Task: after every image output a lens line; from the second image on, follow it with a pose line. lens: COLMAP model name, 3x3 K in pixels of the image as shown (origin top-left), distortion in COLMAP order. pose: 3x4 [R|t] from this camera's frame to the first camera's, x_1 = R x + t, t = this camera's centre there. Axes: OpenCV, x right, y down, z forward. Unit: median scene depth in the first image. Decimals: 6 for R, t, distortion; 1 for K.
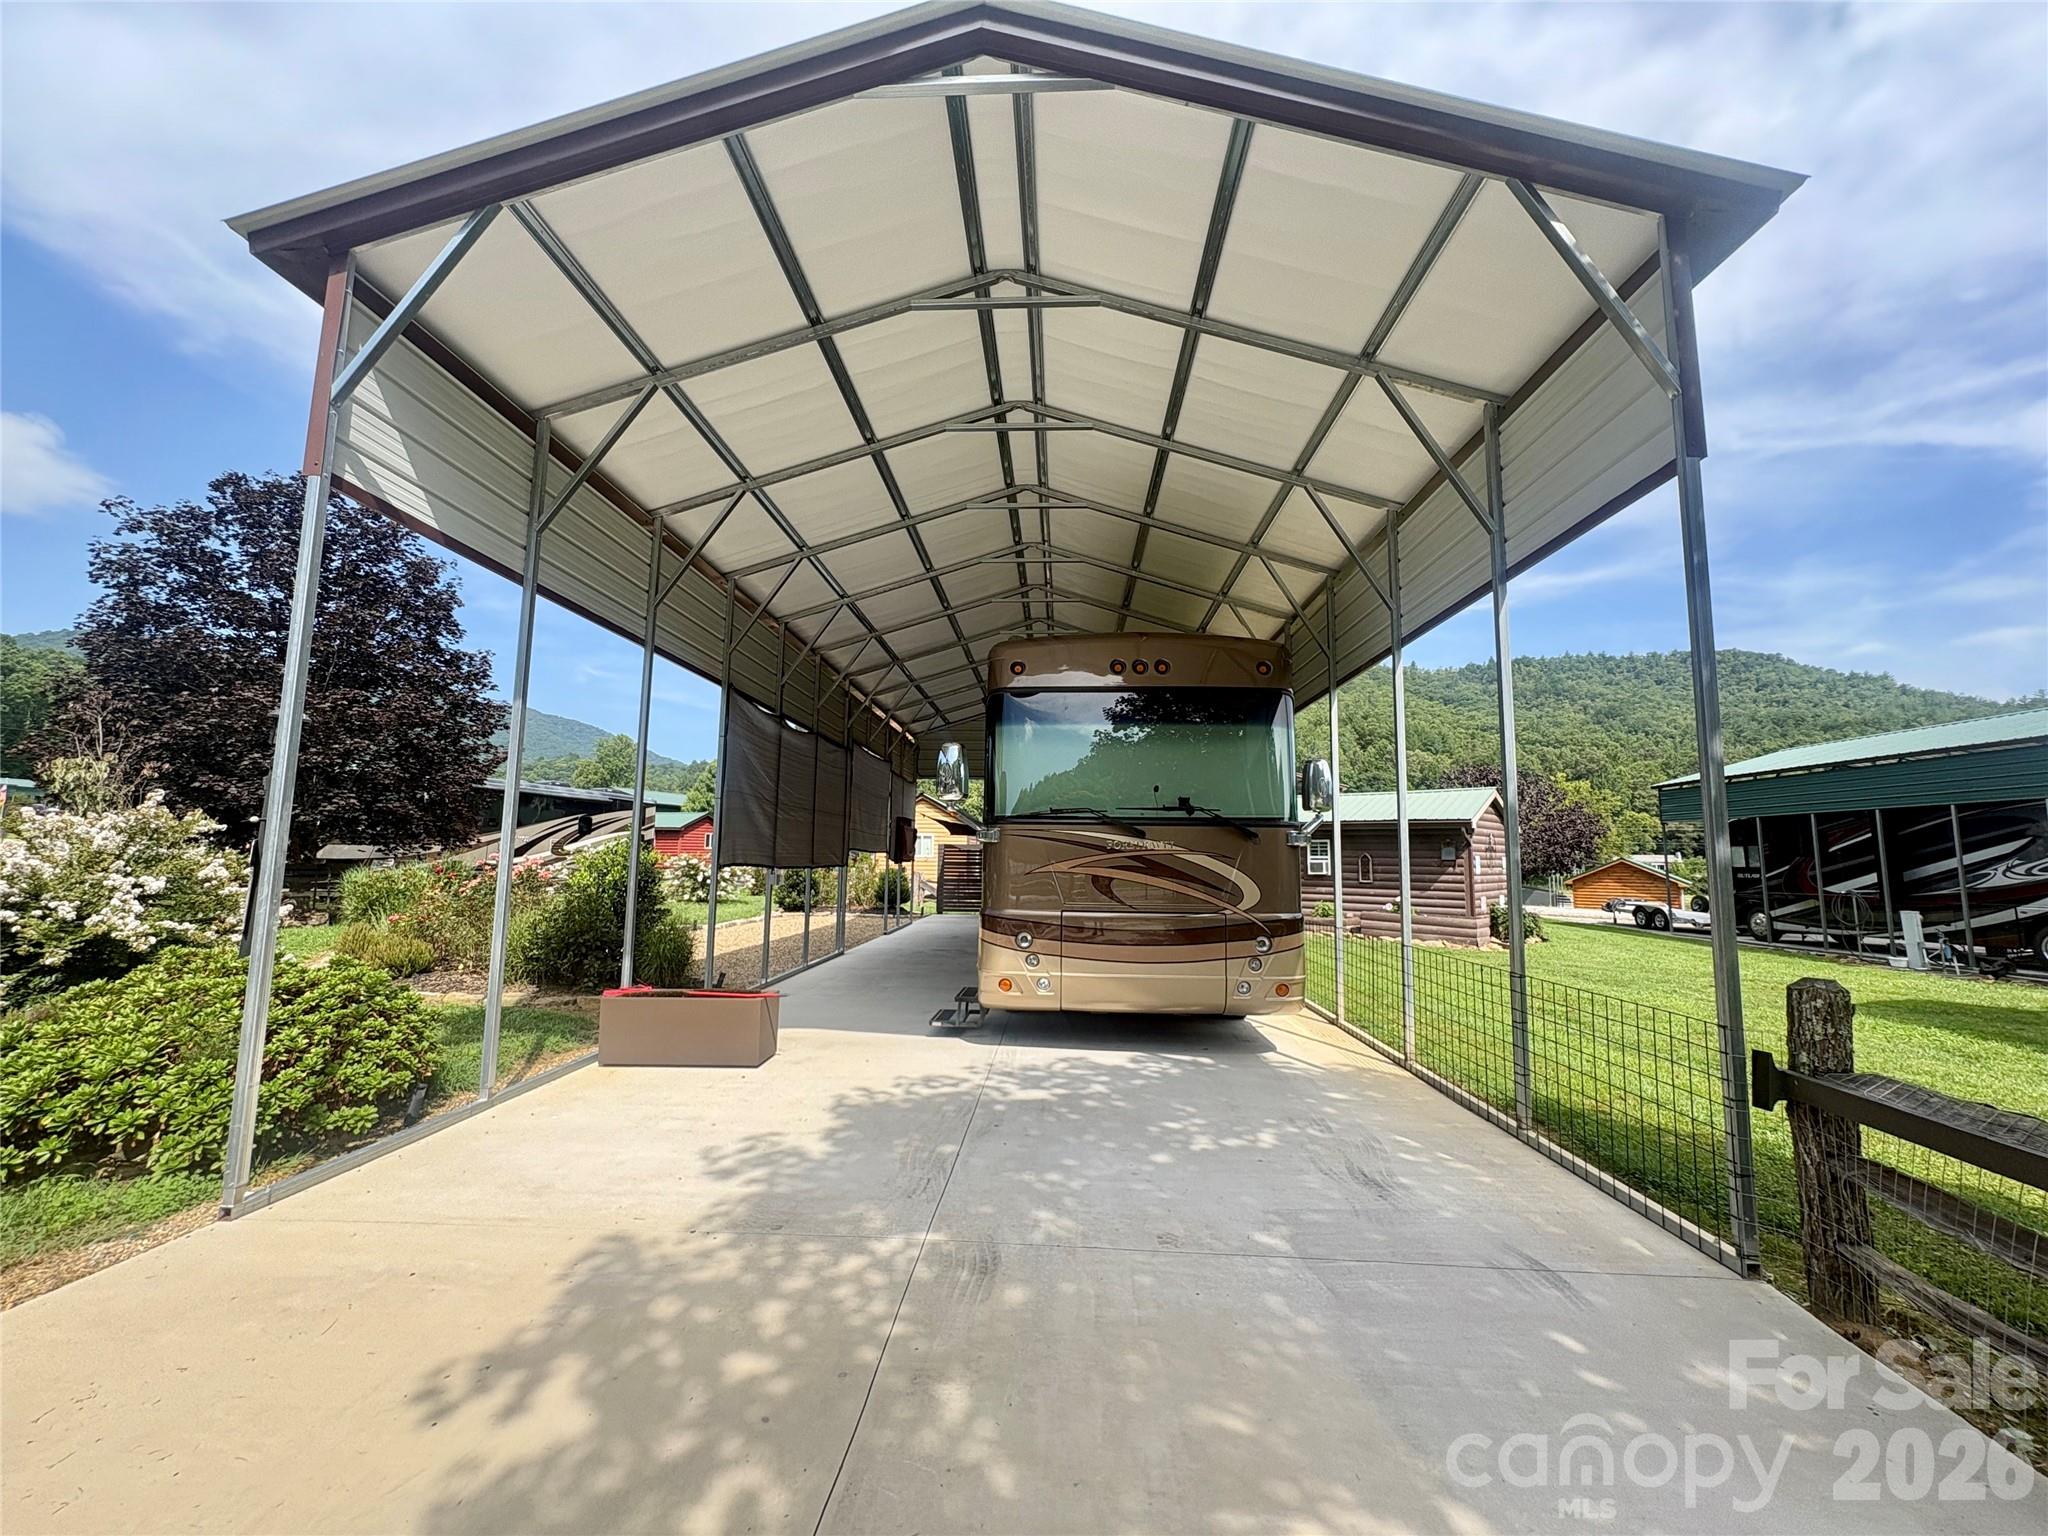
lens RADIAL K [[809.8, 0, 1024.0], [0, 809.8, 768.0], [0, 0, 1]] dist [-0.001147, 0.000028]
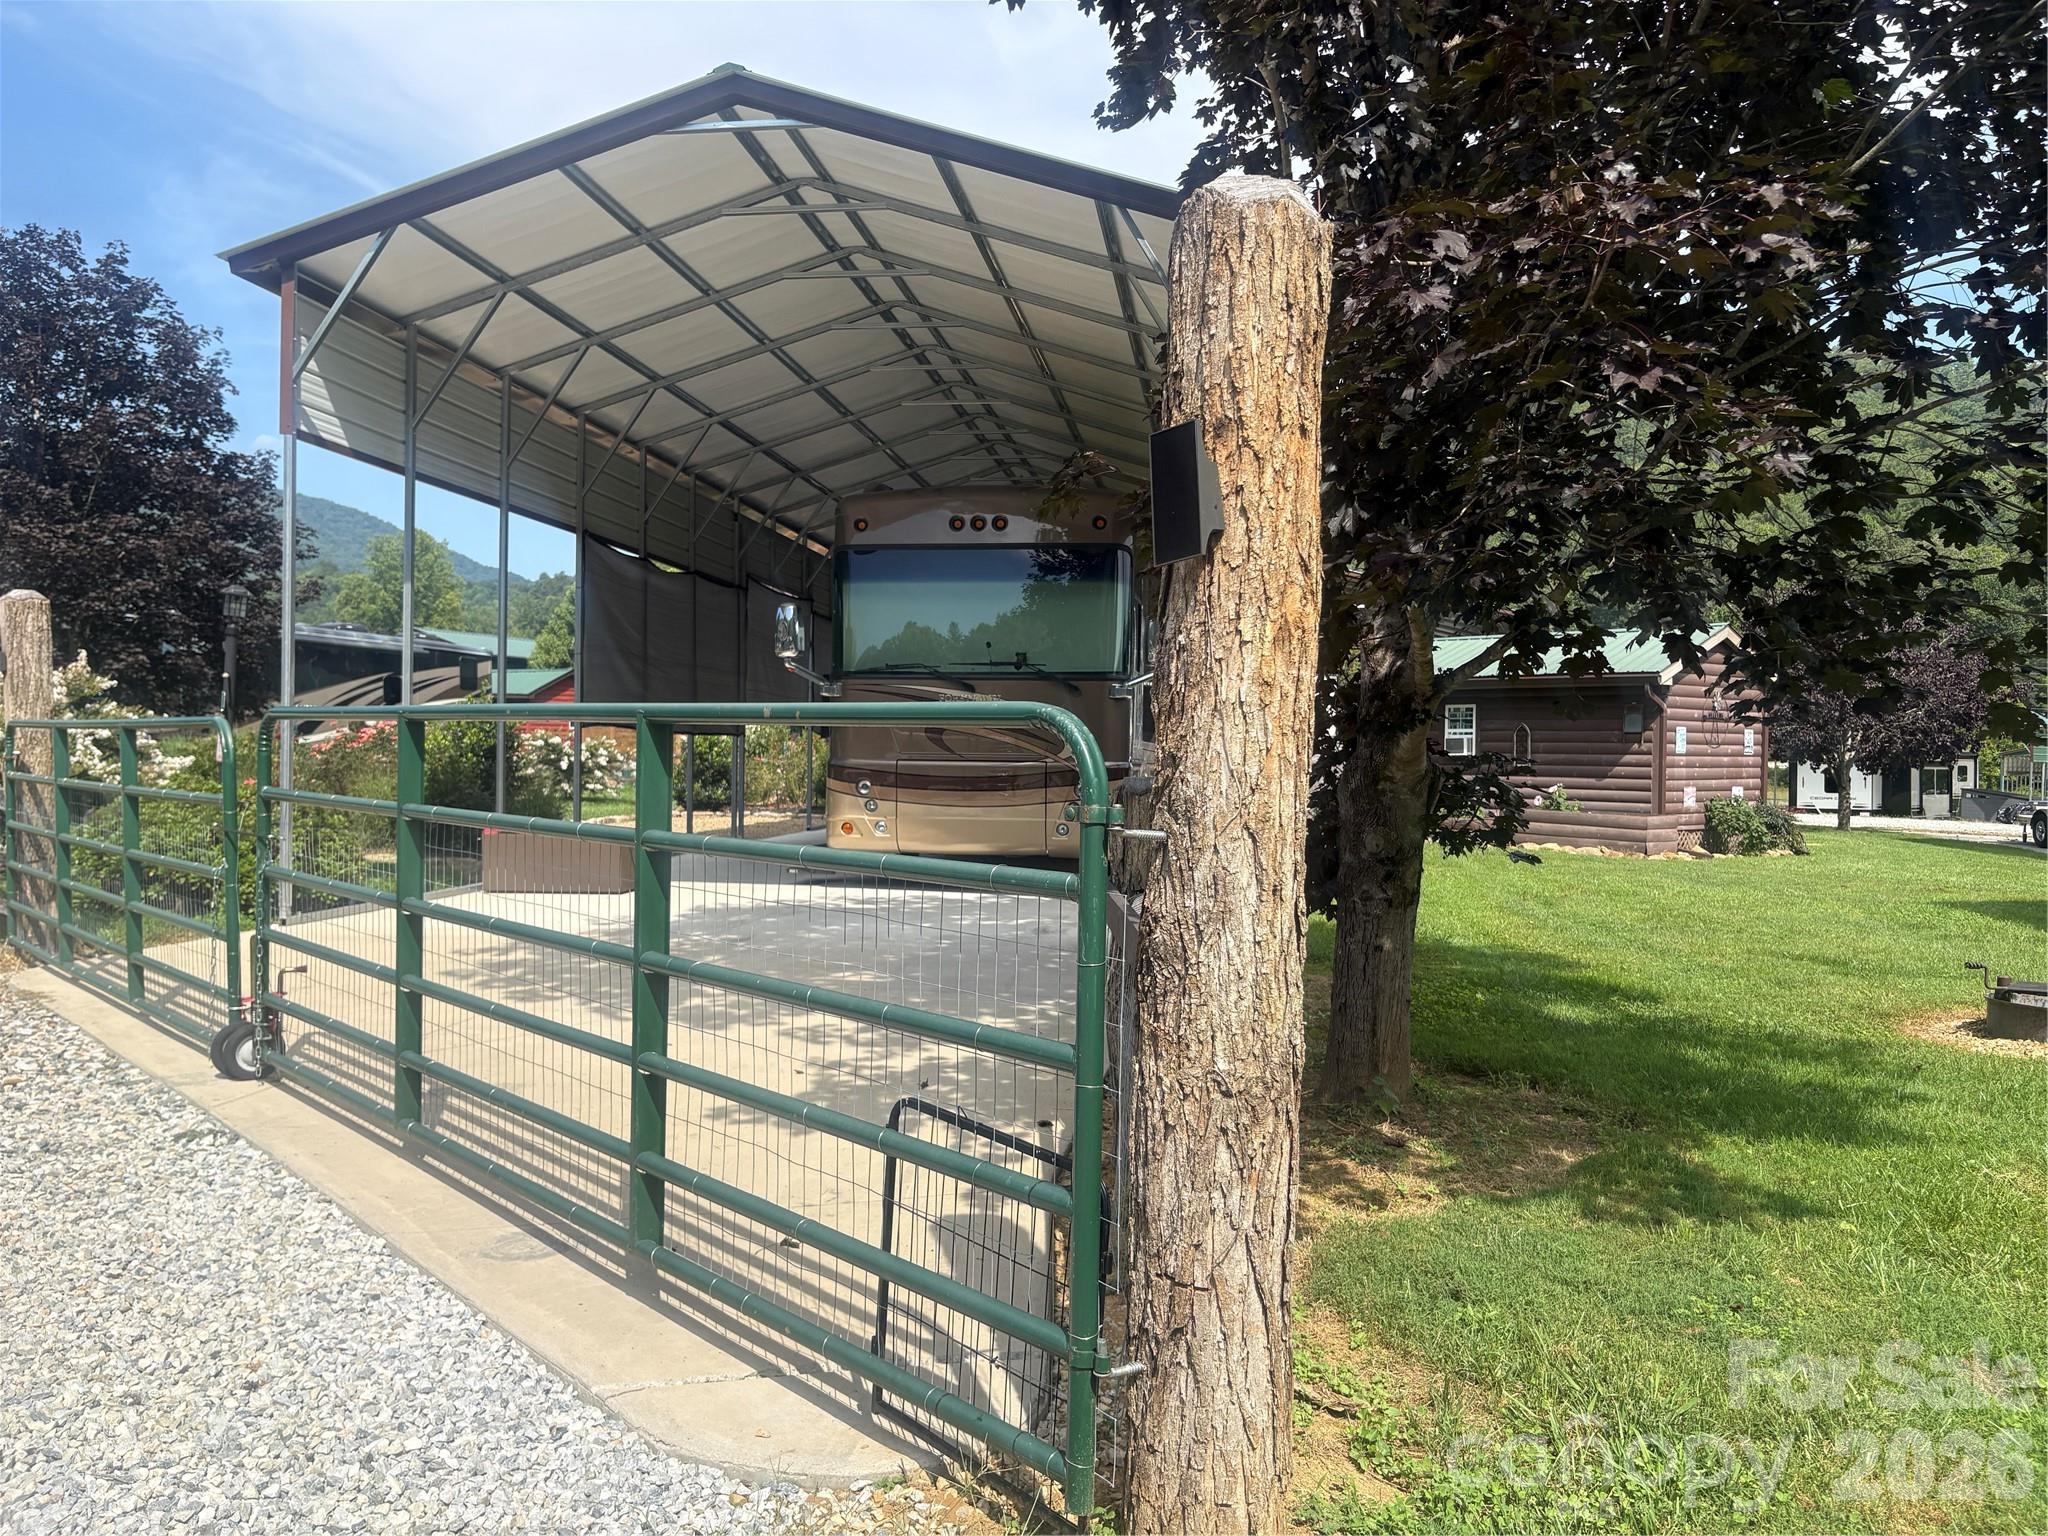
lens RADIAL K [[1529.4, 0, 1024.0], [0, 1529.4, 768.0], [0, 0, 1]] dist [0.051715, -0.051358]
pose [[0.996261, 0.000067, -0.086393, 0.240595], [0.010365, 0.992684, 0.120296, -0.033296], [0.085768, -0.120742, 0.988972, -0.609968]]
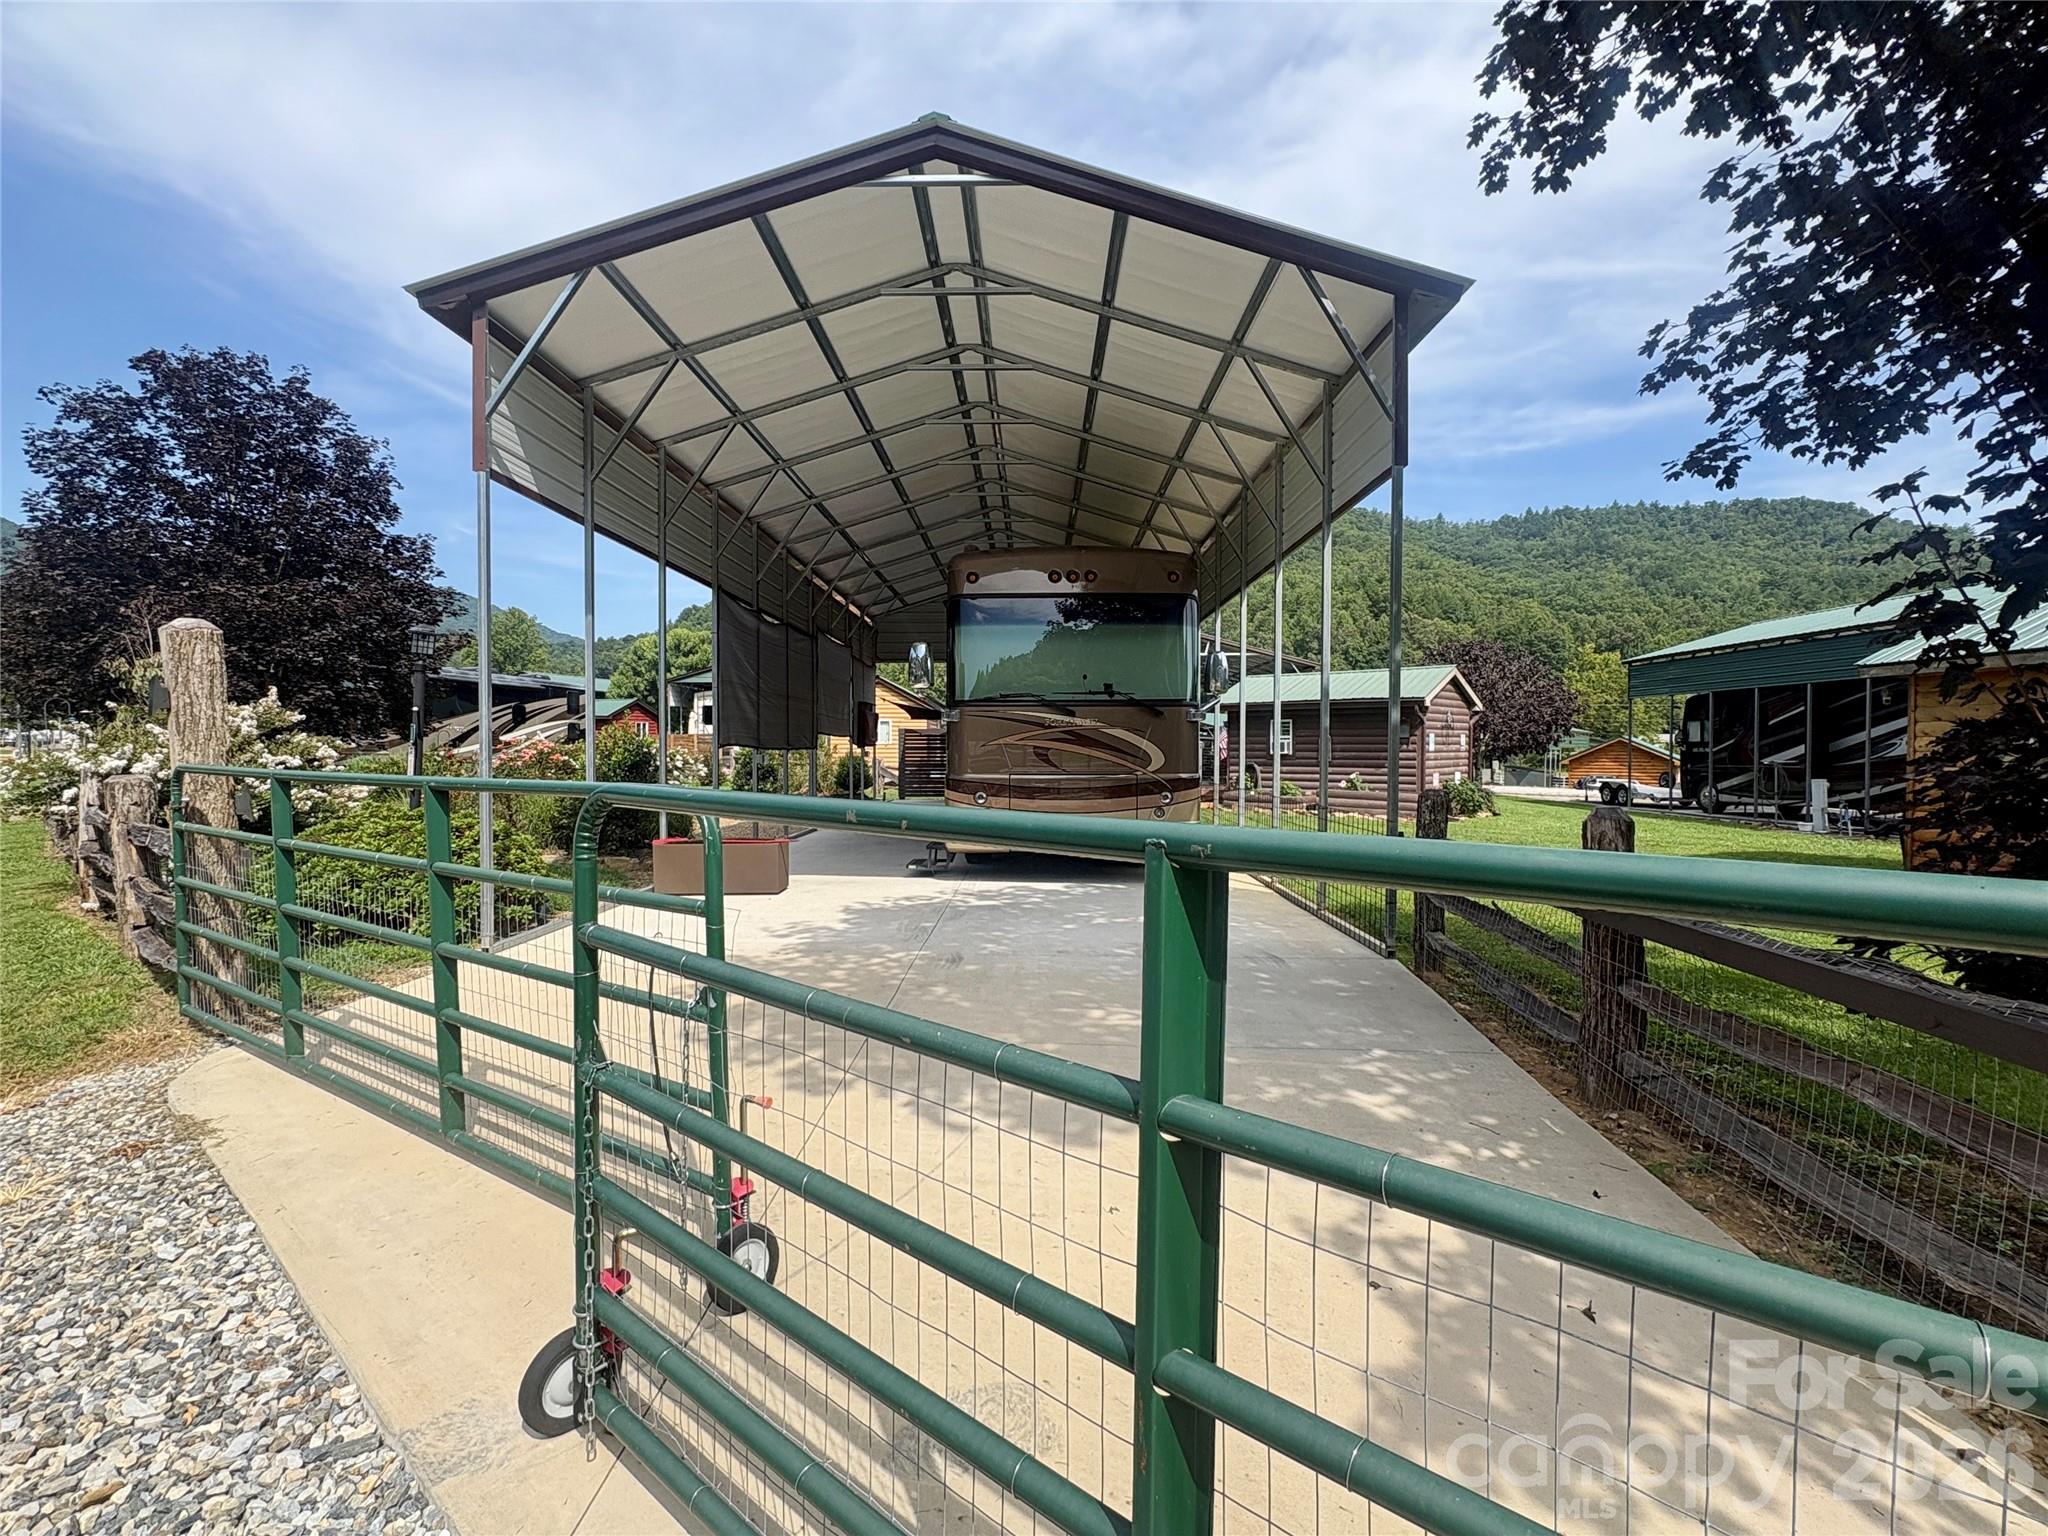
lens RADIAL K [[933.5, 0, 1024.0], [0, 933.5, 768.0], [0, 0, 1]] dist [0.001400, -0.000151]
pose [[0.999243, -0.013789, 0.036367, 0.009717], [0.008814, 0.991000, 0.133570, -0.018170], [-0.037882, -0.133148, 0.990372, -0.281346]]
